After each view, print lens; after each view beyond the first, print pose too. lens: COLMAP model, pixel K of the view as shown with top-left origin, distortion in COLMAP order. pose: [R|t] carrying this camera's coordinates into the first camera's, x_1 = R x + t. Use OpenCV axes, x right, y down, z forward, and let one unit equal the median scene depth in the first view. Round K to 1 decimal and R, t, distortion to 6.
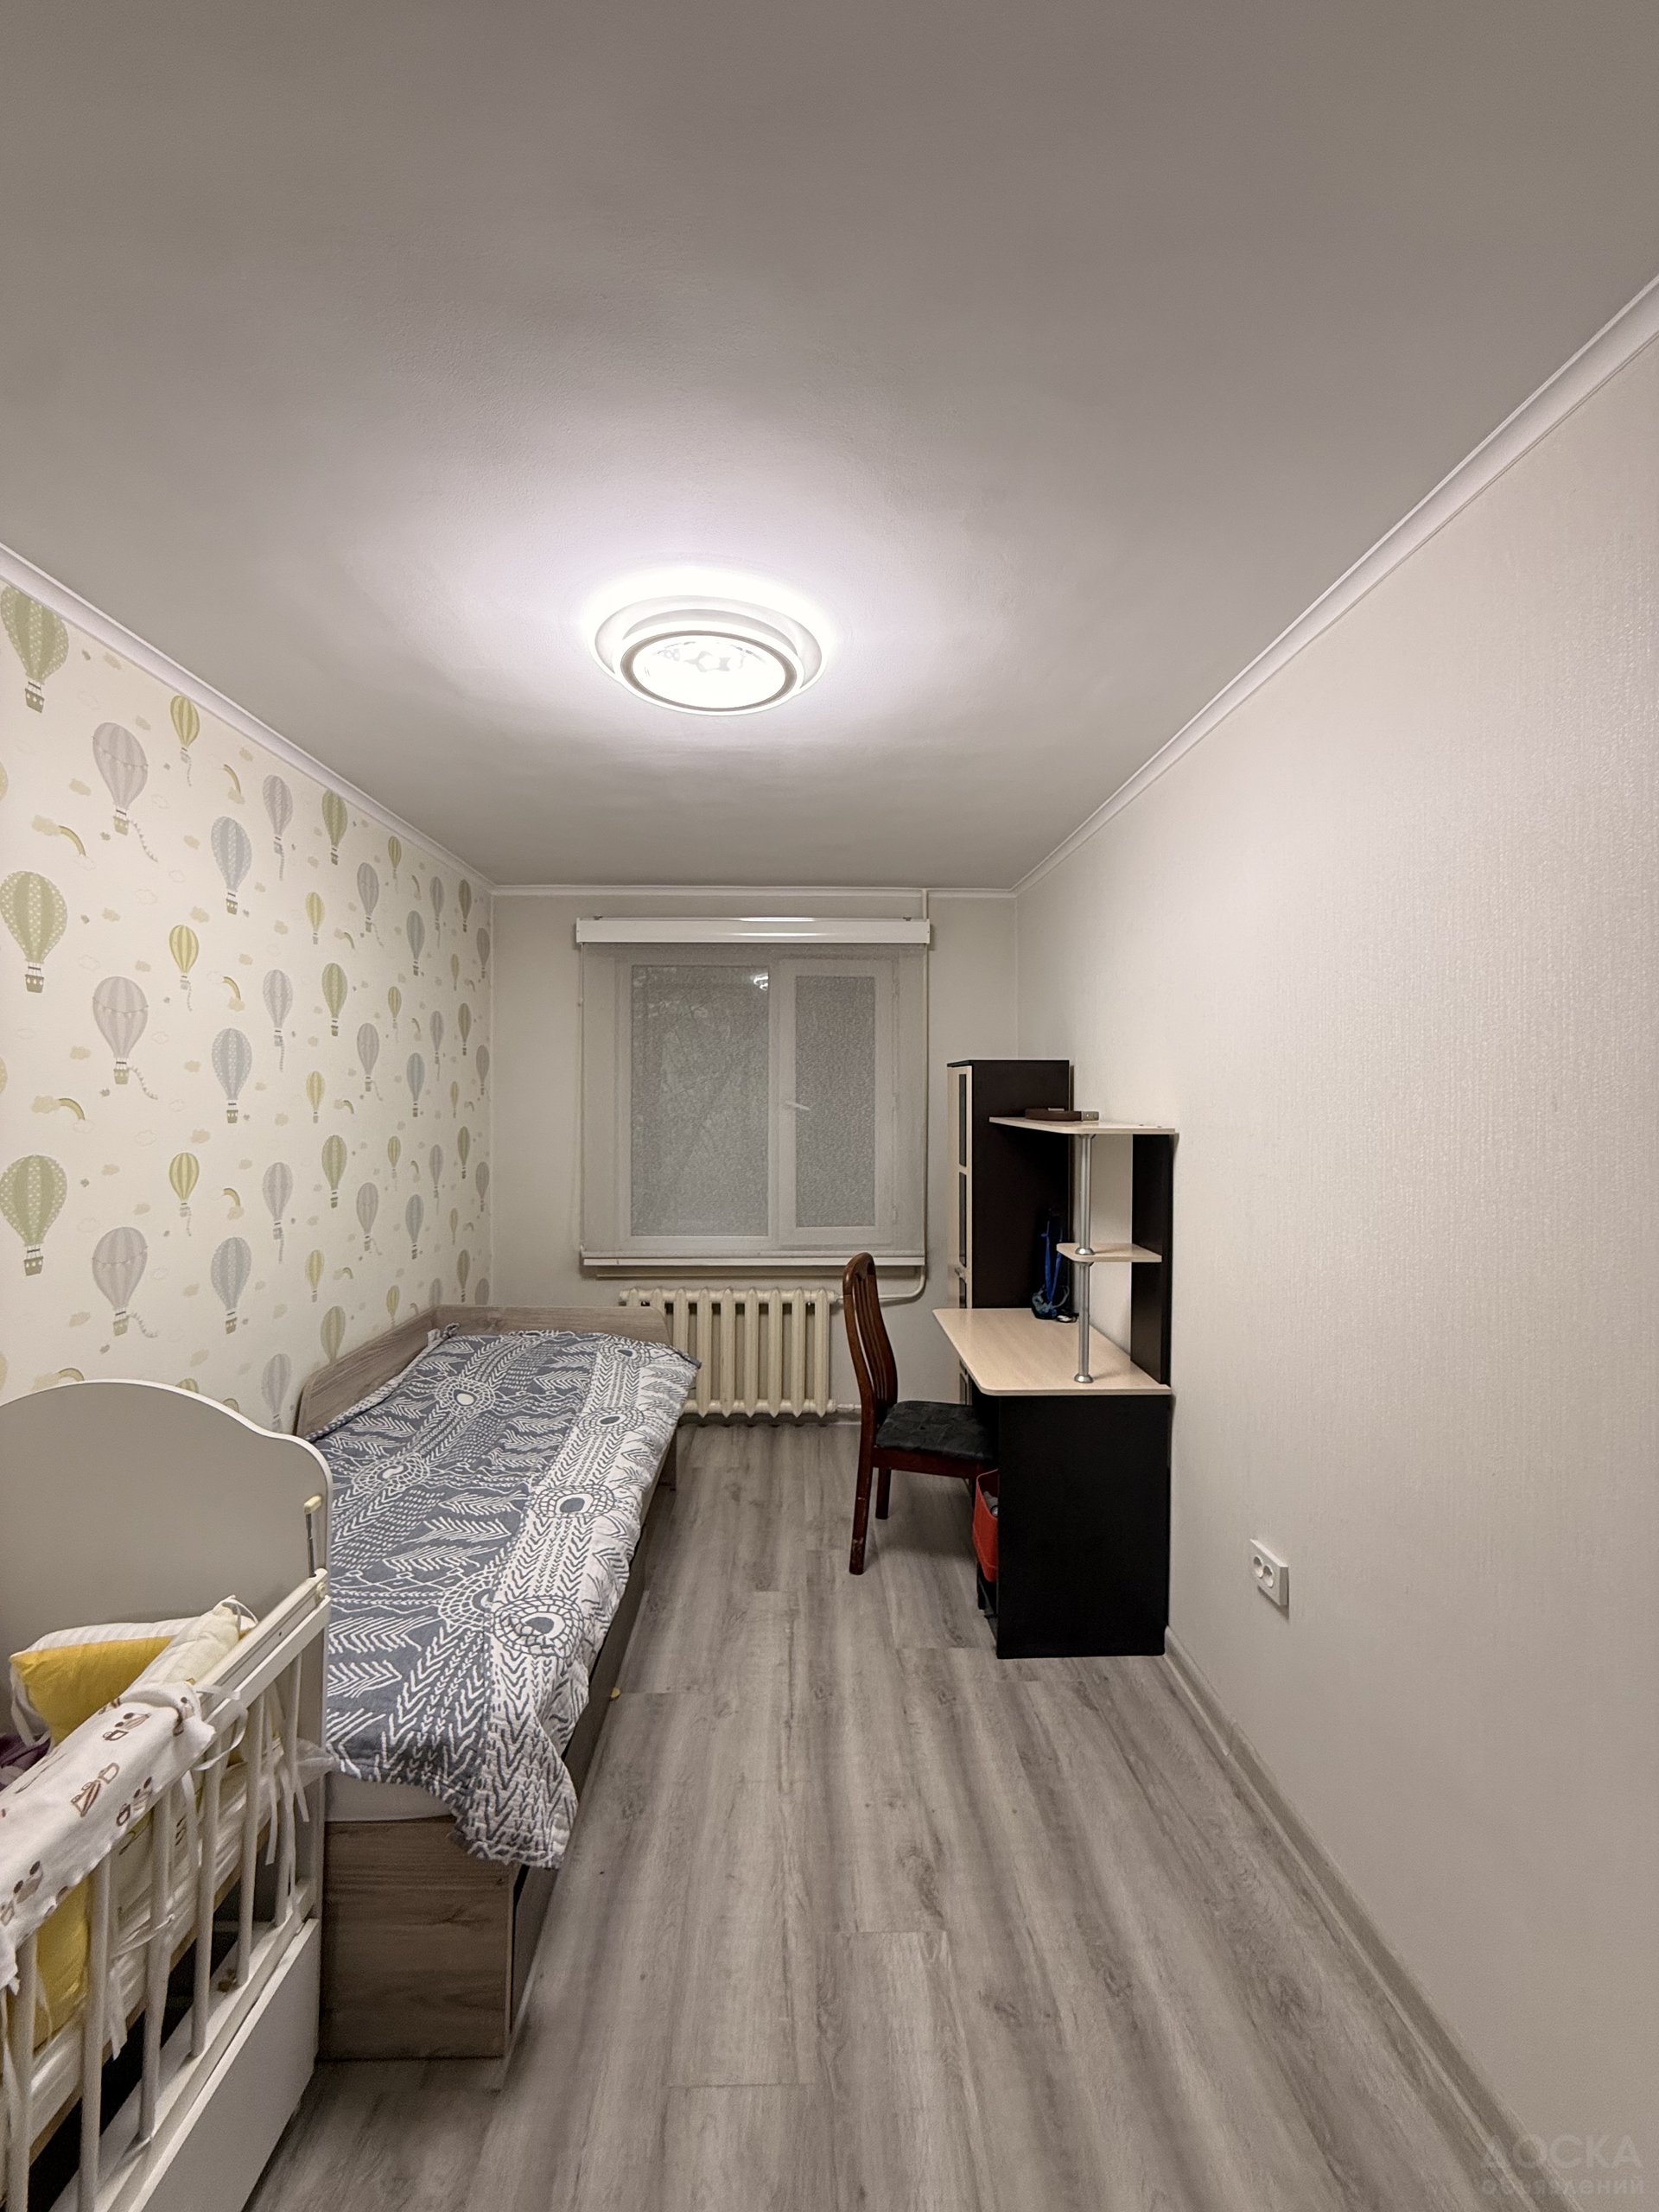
lens RADIAL K [[880.1, 0, 829.8], [0, 880.1, 1102.9], [0, 0, 1]] dist [-0.000481, 0.000151]
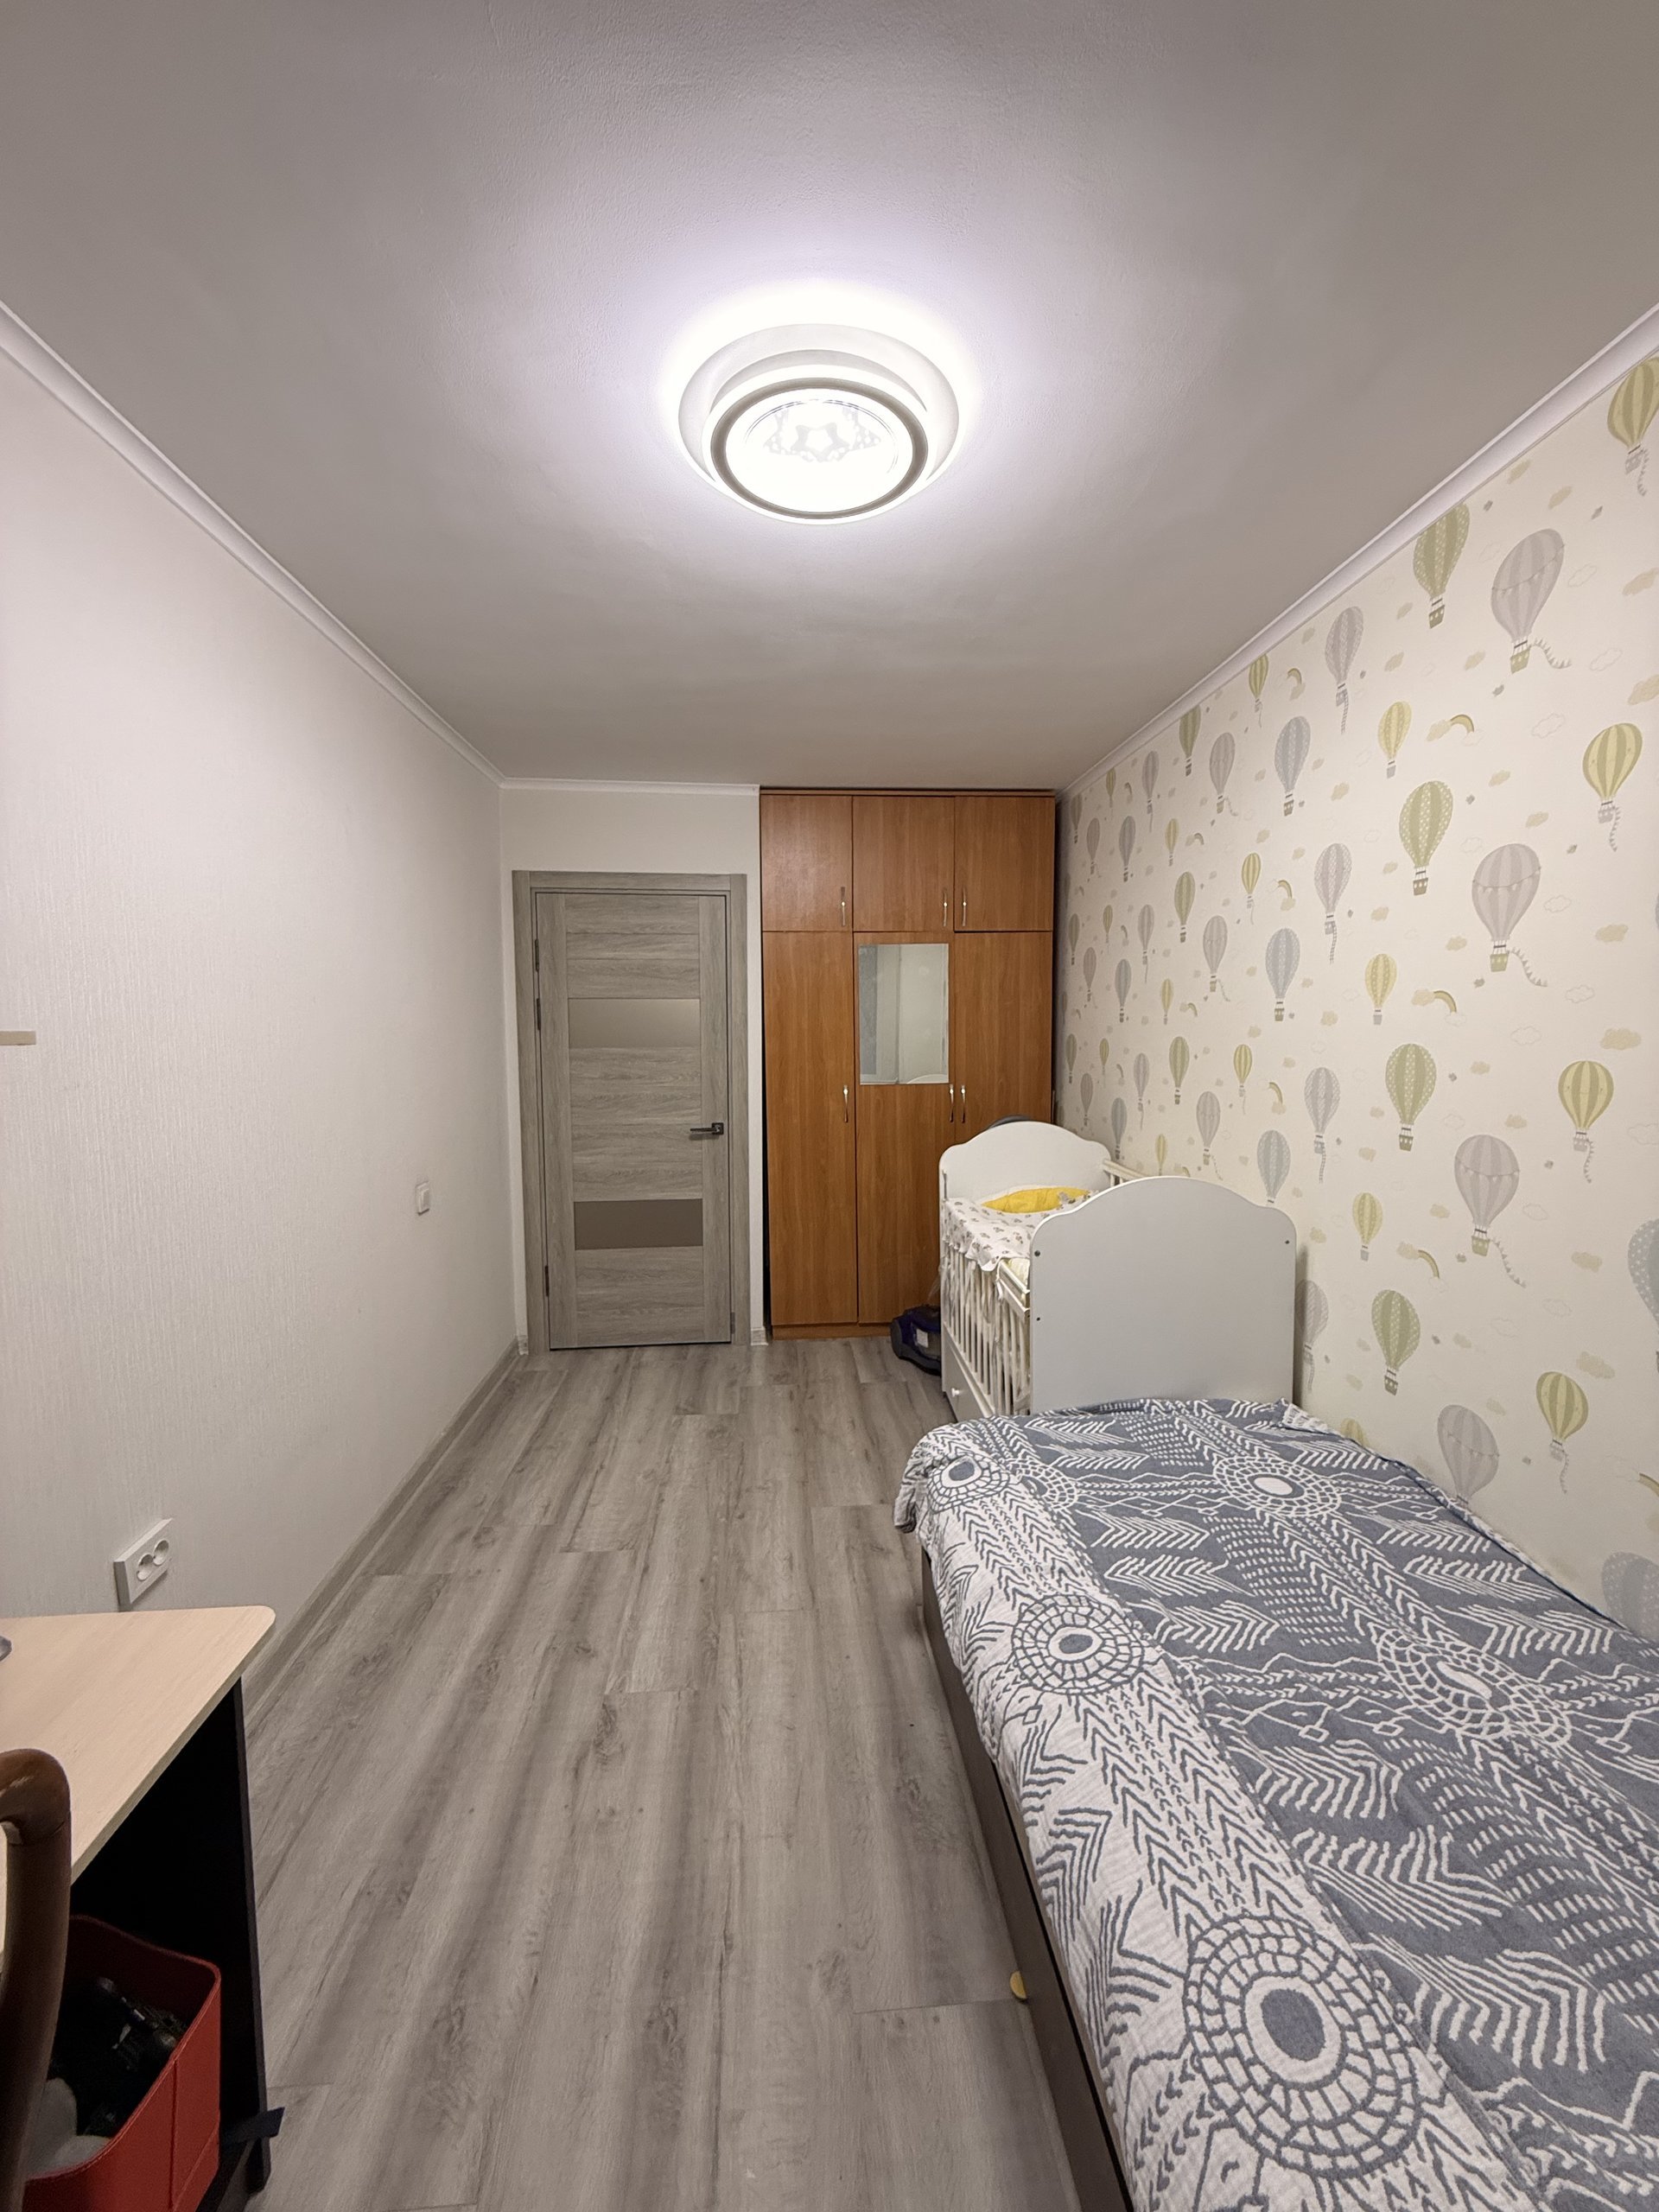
lens RADIAL K [[880.1, 0, 829.8], [0, 880.1, 1102.9], [0, 0, 1]] dist [-0.000481, 0.000151]
pose [[-0.999566, 0.000881, -0.029434, -0.118204], [-0.001831, 0.995759, 0.091977, 0.028358], [0.029391, 0.091991, -0.995326, 1.801898]]
